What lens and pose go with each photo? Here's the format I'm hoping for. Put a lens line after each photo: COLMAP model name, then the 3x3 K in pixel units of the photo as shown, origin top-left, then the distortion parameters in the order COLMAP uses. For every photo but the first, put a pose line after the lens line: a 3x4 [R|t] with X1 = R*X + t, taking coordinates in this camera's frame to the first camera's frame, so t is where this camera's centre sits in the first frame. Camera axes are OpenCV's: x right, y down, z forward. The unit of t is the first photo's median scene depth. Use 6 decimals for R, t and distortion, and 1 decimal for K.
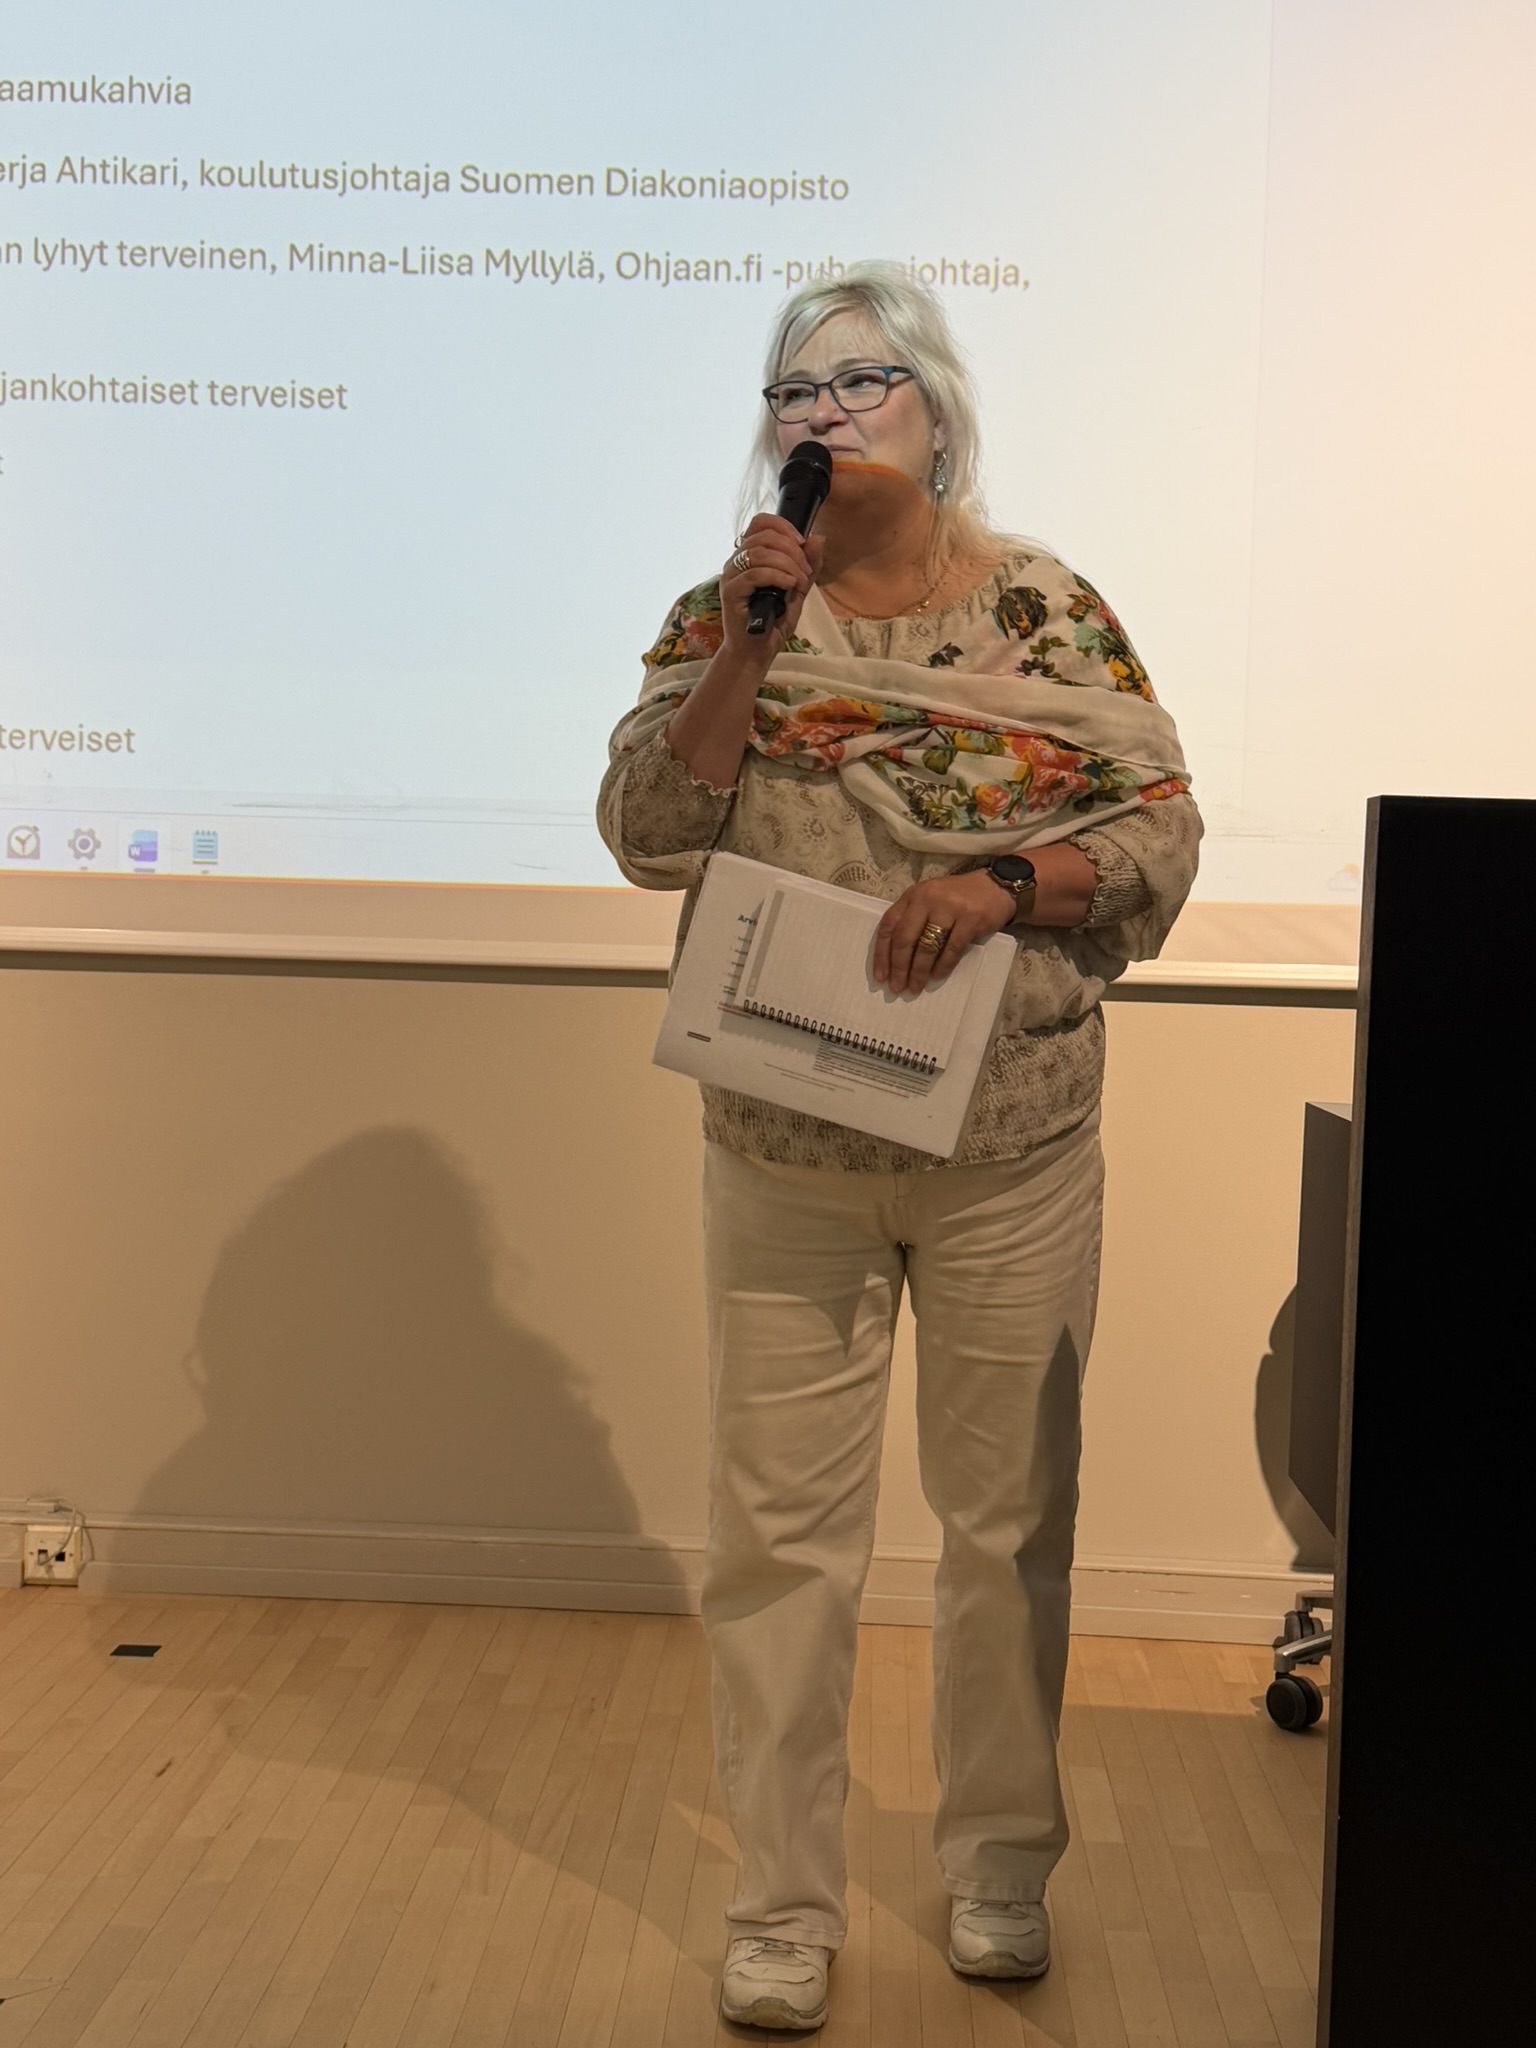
lens RADIAL K [[2543.9, 0, 779.3], [0, 2543.9, 1010.3], [0, 0, 1]] dist [0.057831, 0.000000]
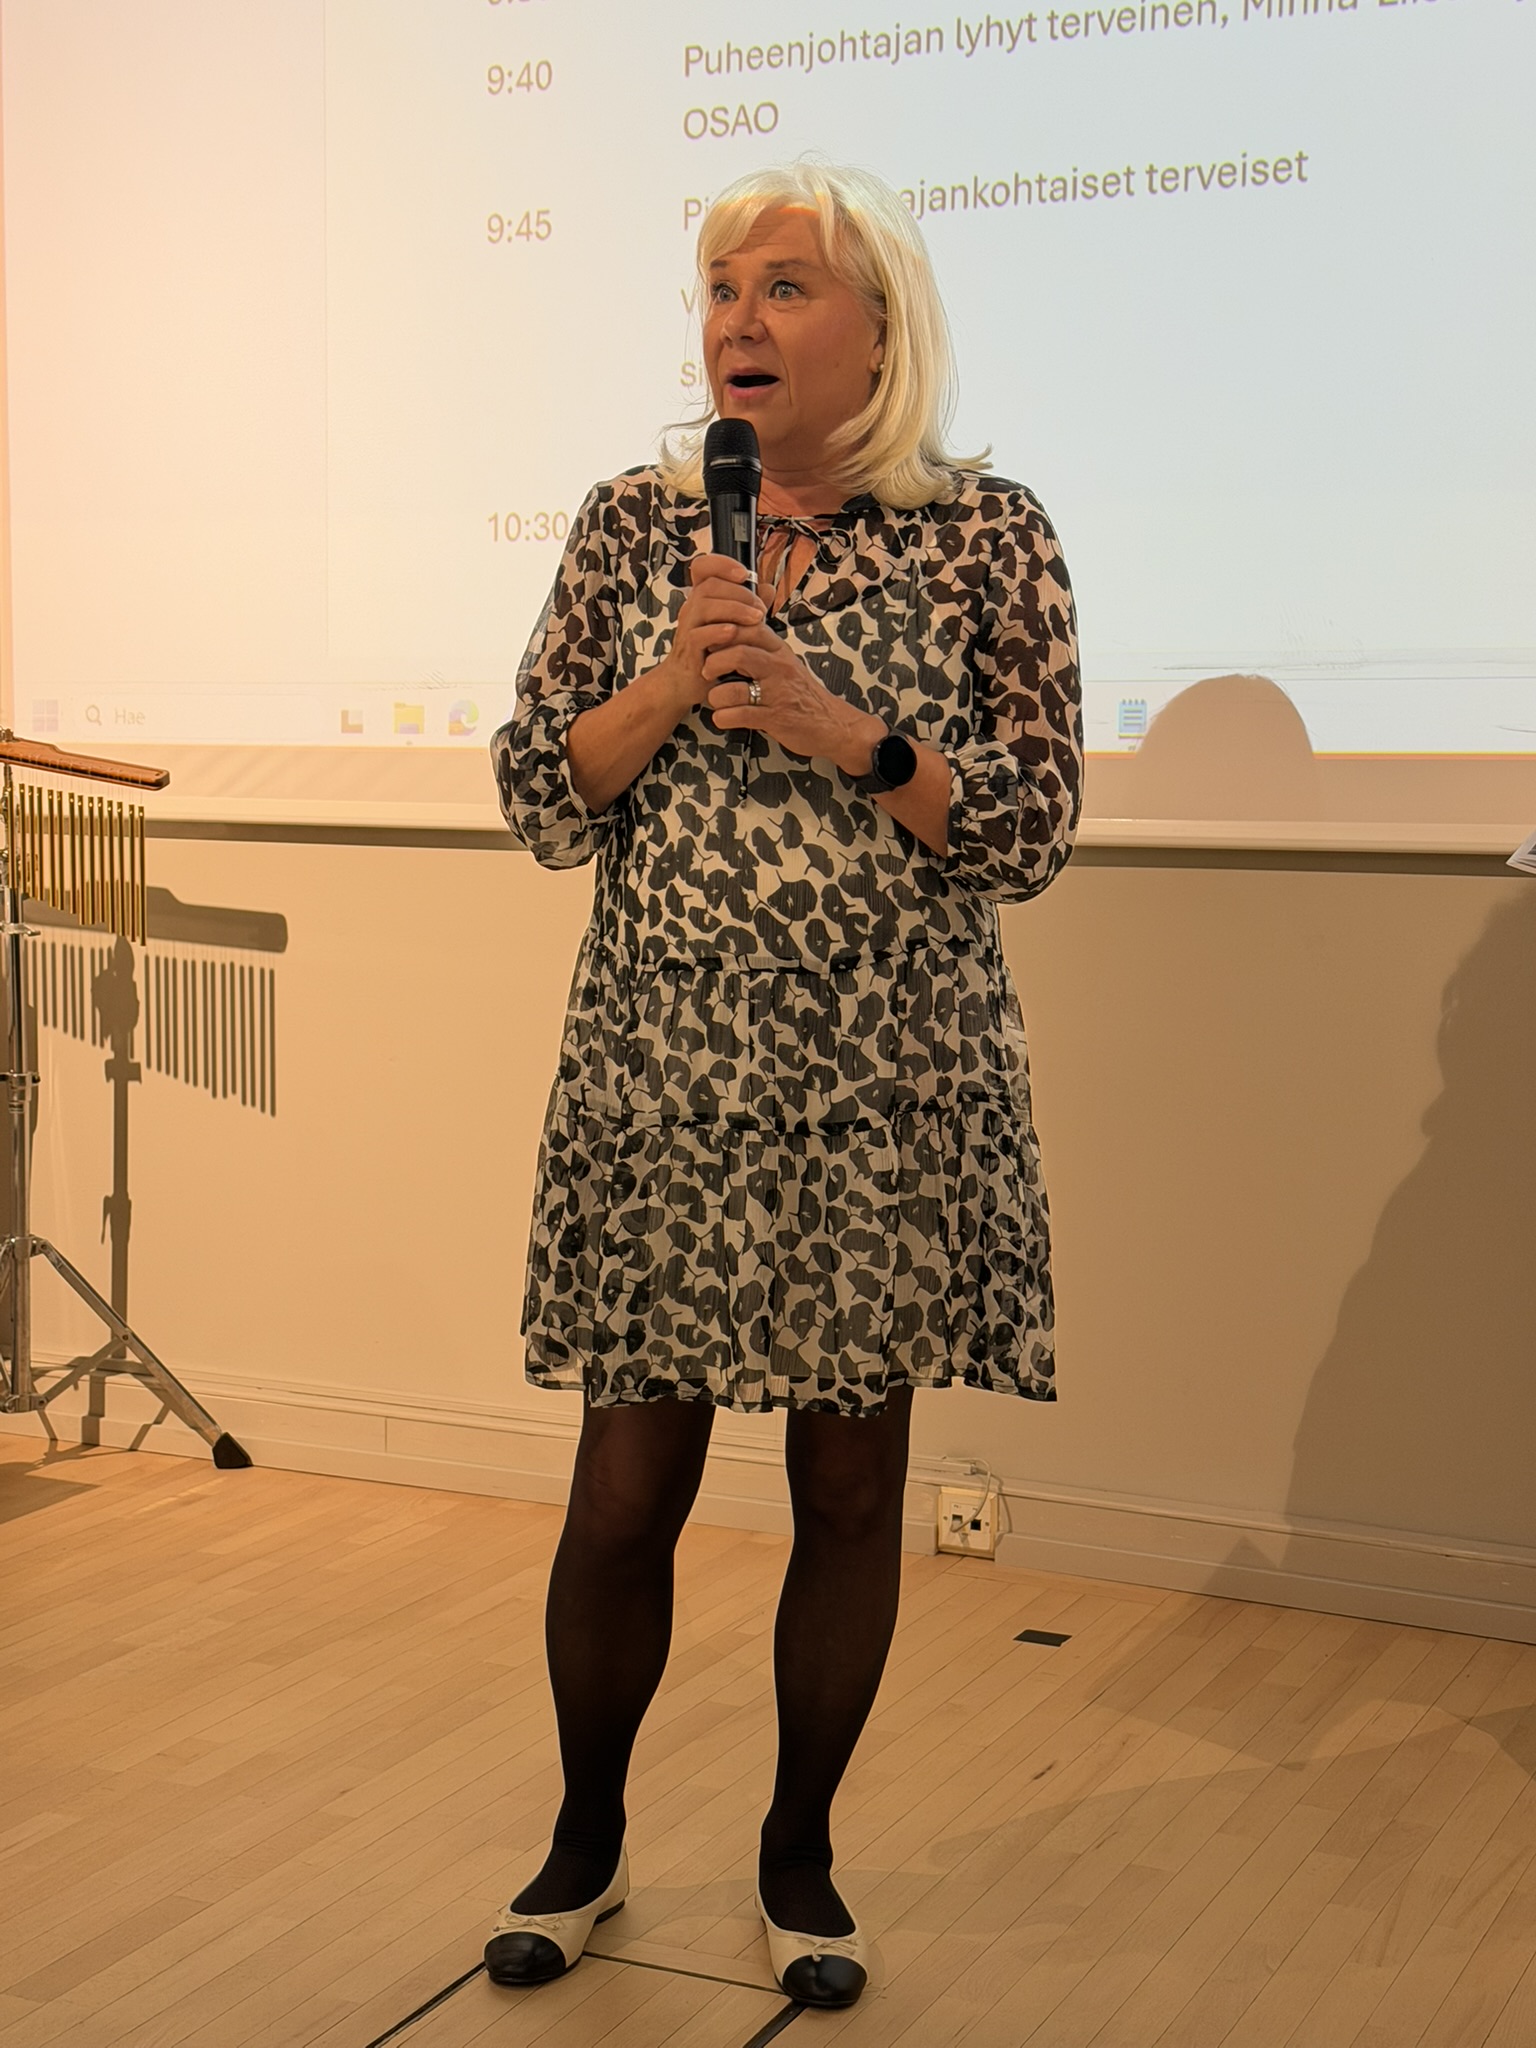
lens RADIAL K [[3045.4, 0, 767.1], [0, 3045.4, 1026.1], [0, 0, 1]] dist [0.098882, 0.000000]
pose [[0.917980, 0.016318, -0.396290, 0.069712], [-0.000932, 0.999239, 0.038987, -0.000582], [0.396625, -0.035420, 0.917297, 0.006518]]
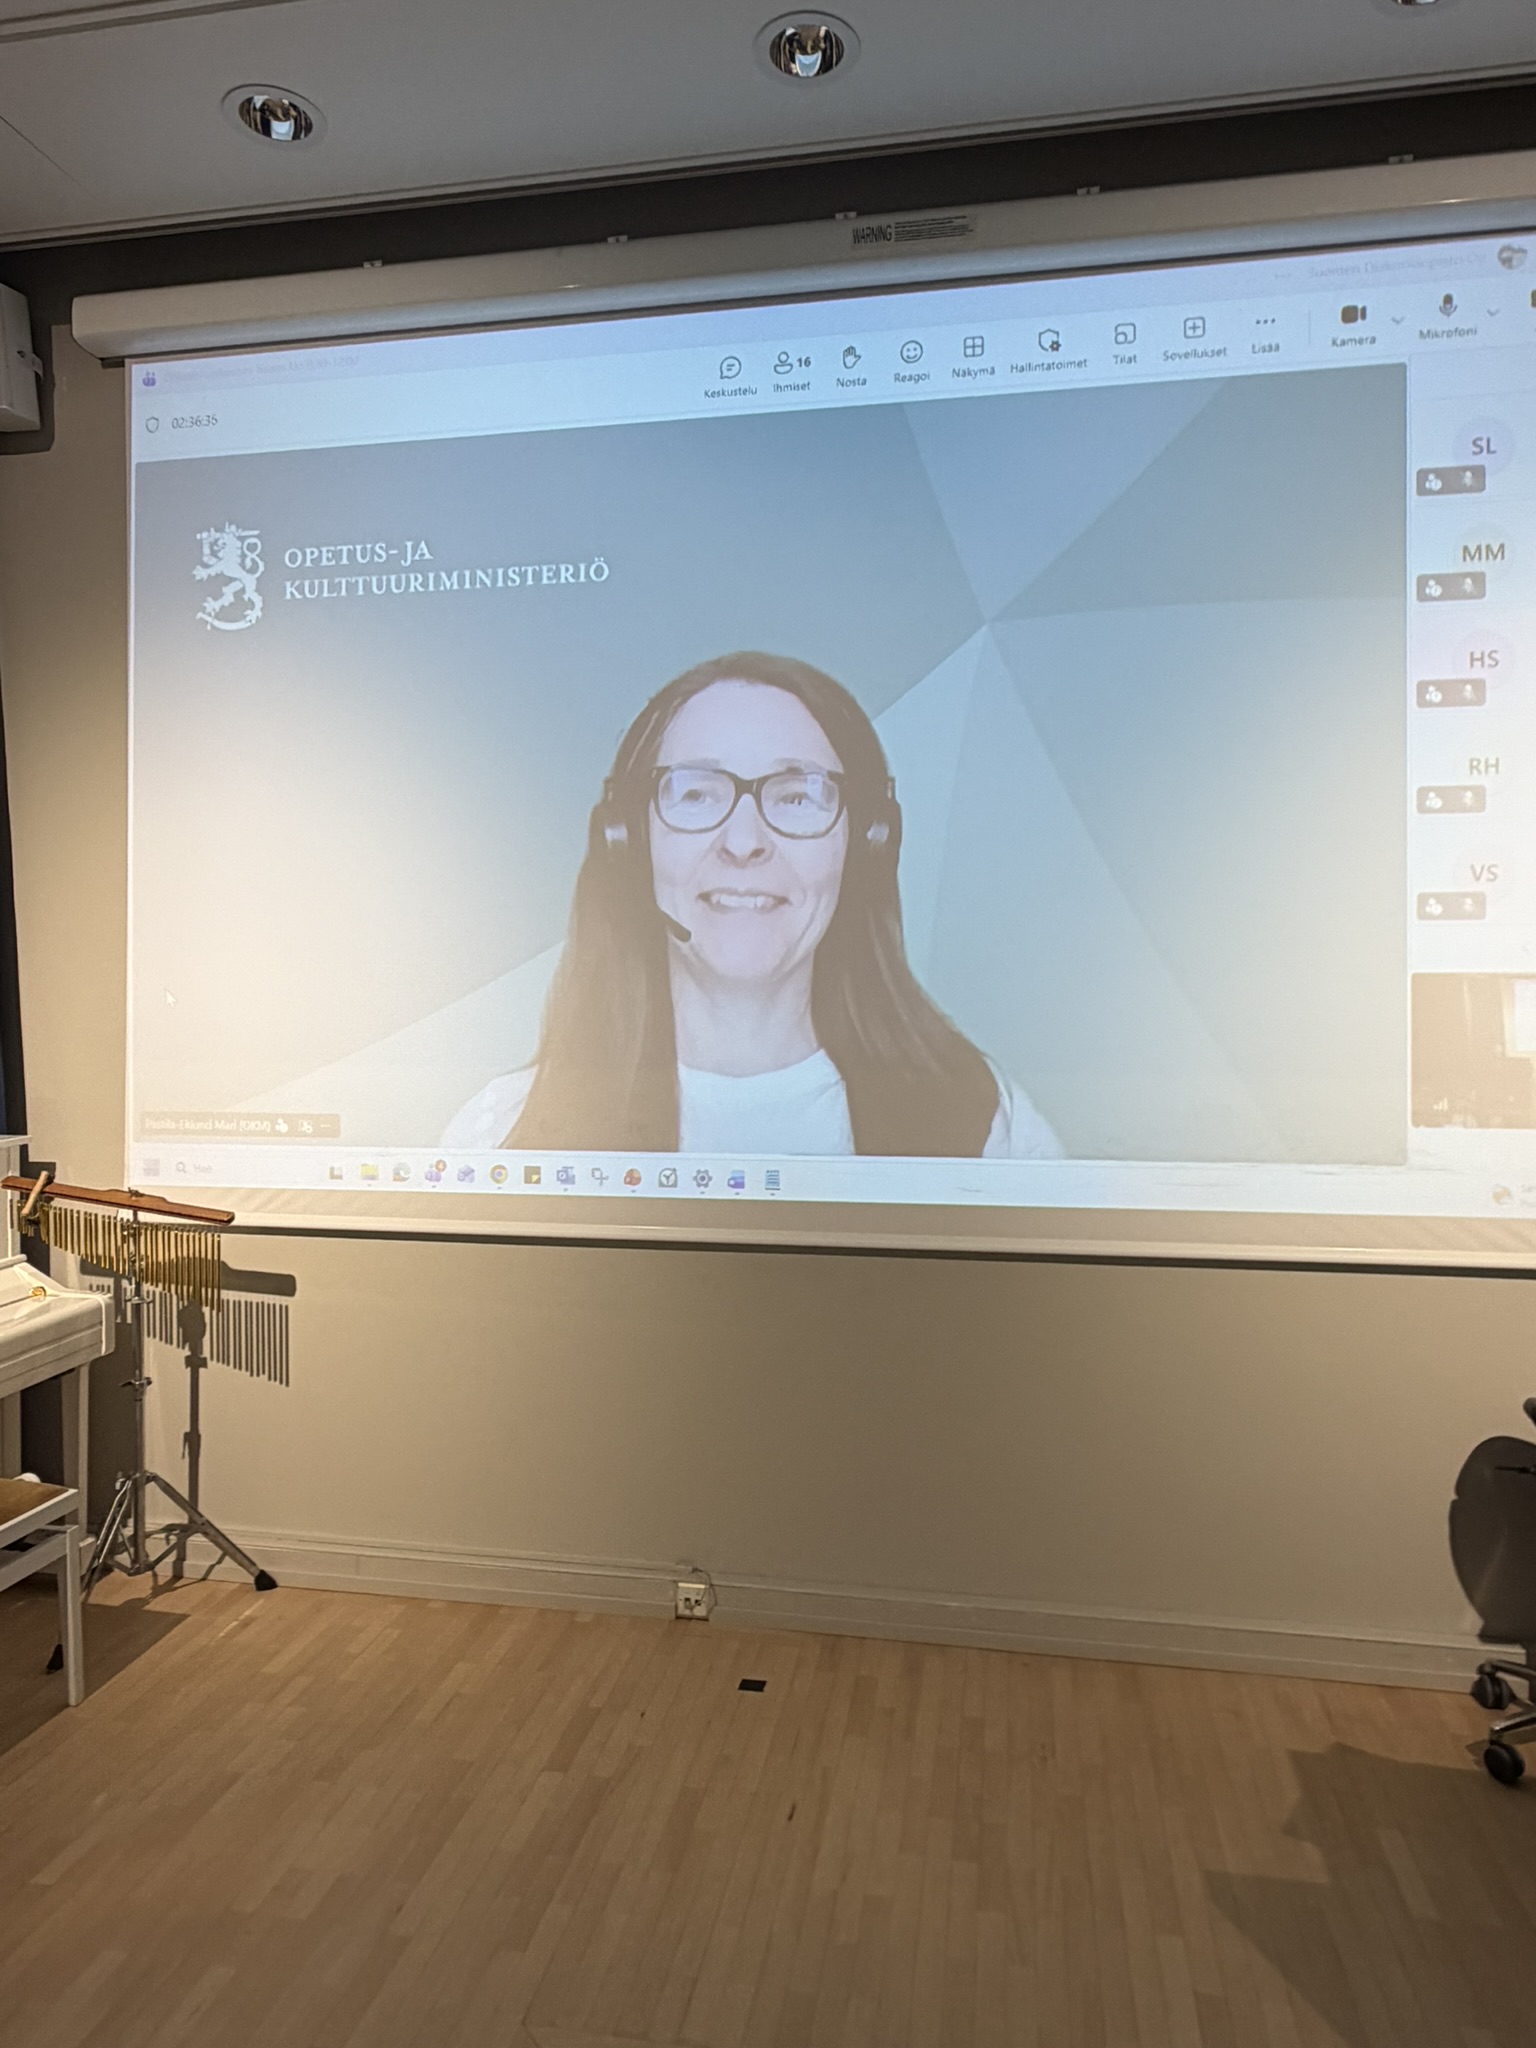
lens RADIAL K [[1319.4, 0, 769.8], [0, 1319.4, 1014.1], [0, 0, 1]] dist [-0.001925, 0.005899]
pose [[0.989688, -0.025830, -0.140892, -0.101536], [0.021222, 0.999193, -0.034116, -0.143289], [0.141659, 0.030775, 0.989437, 0.136345]]
